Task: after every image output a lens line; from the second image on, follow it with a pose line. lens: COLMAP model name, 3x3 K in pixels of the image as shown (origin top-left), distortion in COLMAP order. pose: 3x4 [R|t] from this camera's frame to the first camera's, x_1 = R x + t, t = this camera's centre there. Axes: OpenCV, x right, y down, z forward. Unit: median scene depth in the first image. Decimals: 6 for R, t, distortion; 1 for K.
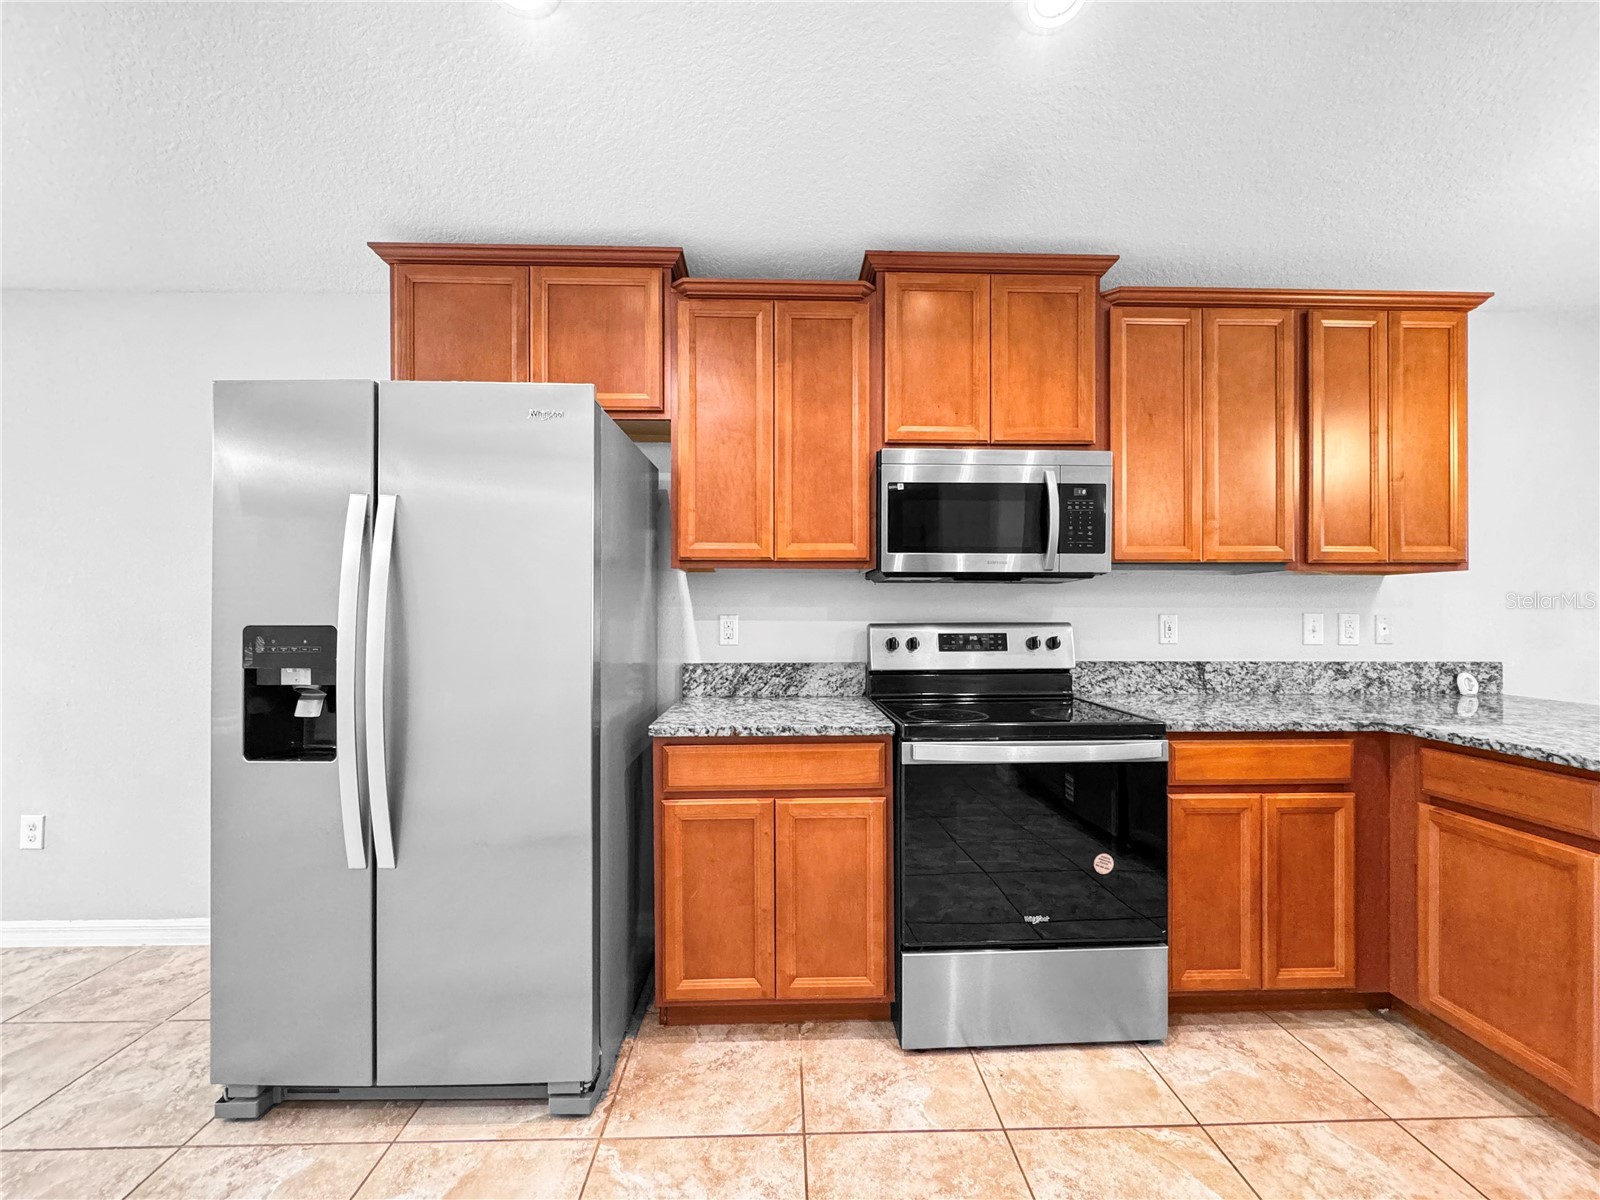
lens RADIAL K [[645.8, 0, 800.0], [0, 645.8, 600.0], [0, 0, 1]] dist [-0.002018, -0.000273]
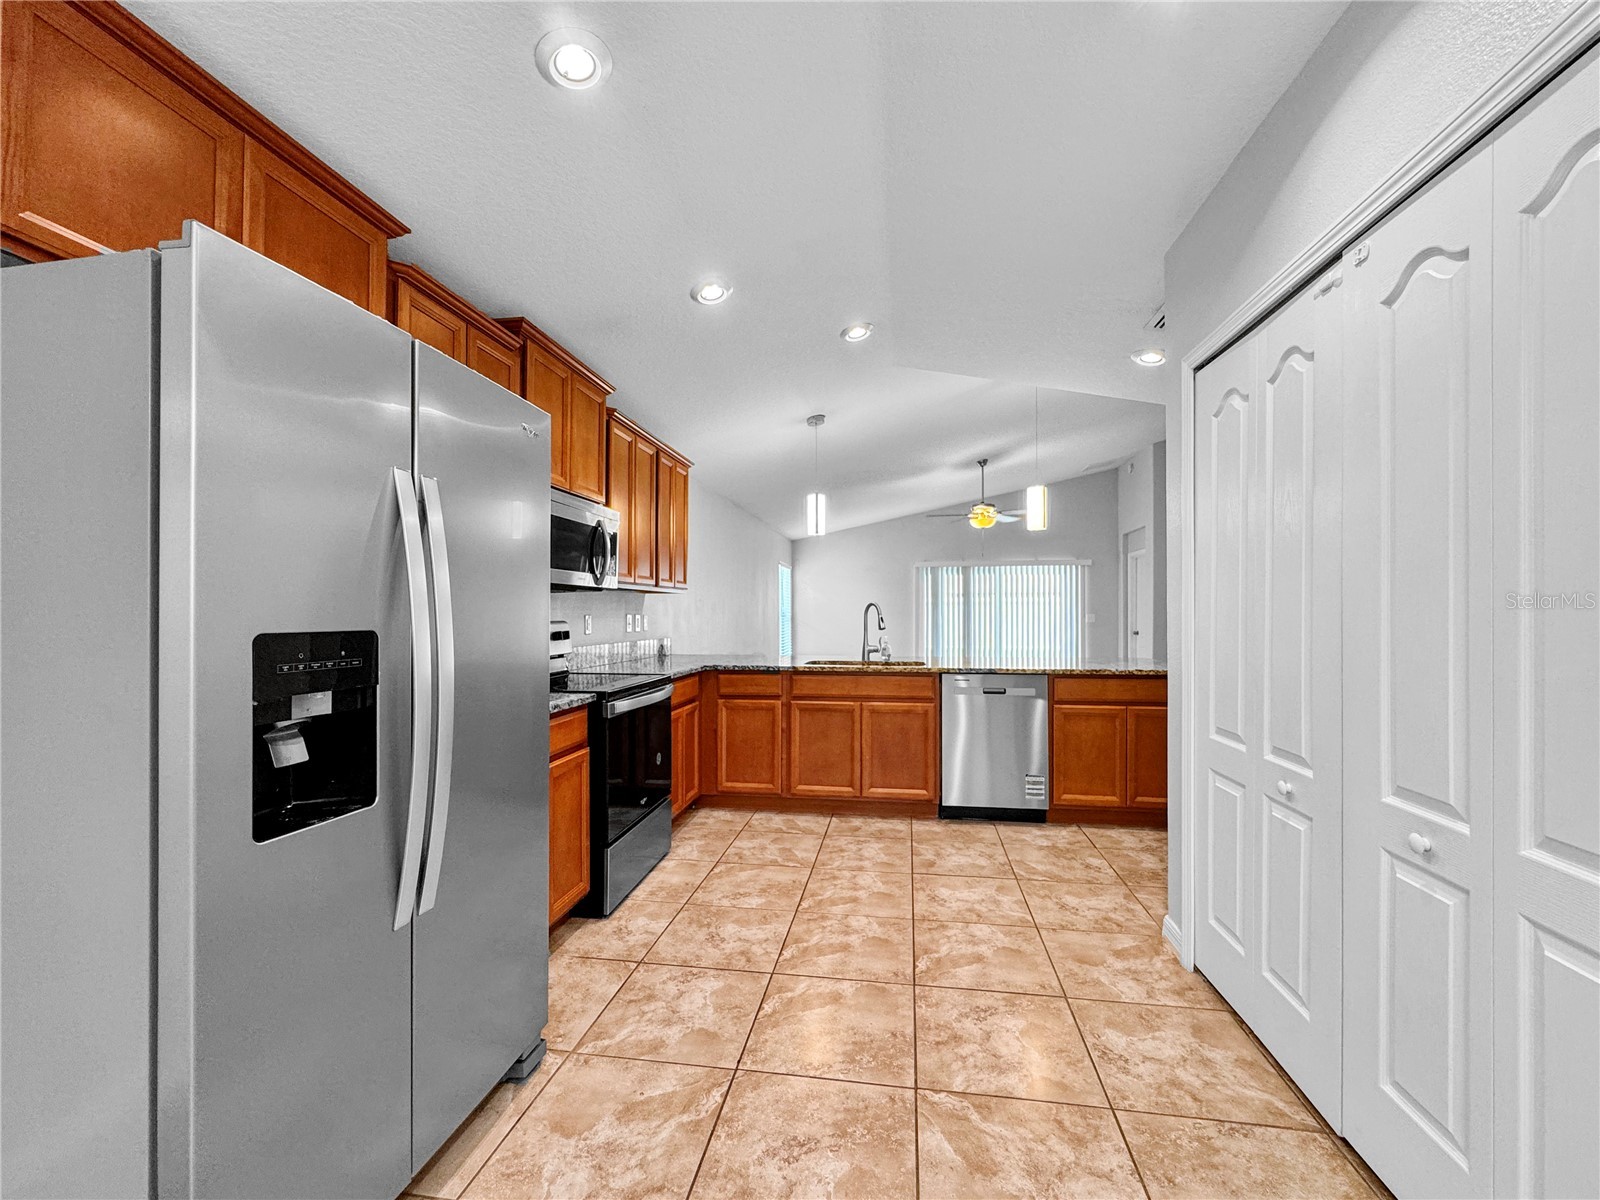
lens RADIAL K [[645.8, 0, 800.0], [0, 645.8, 600.0], [0, 0, 1]] dist [-0.002018, -0.000273]
pose [[0.194773, 0.020742, 0.980629, -1.196874], [-0.012925, 0.999744, -0.018579, 0.009727], [-0.980763, -0.009056, 0.194991, 0.300473]]
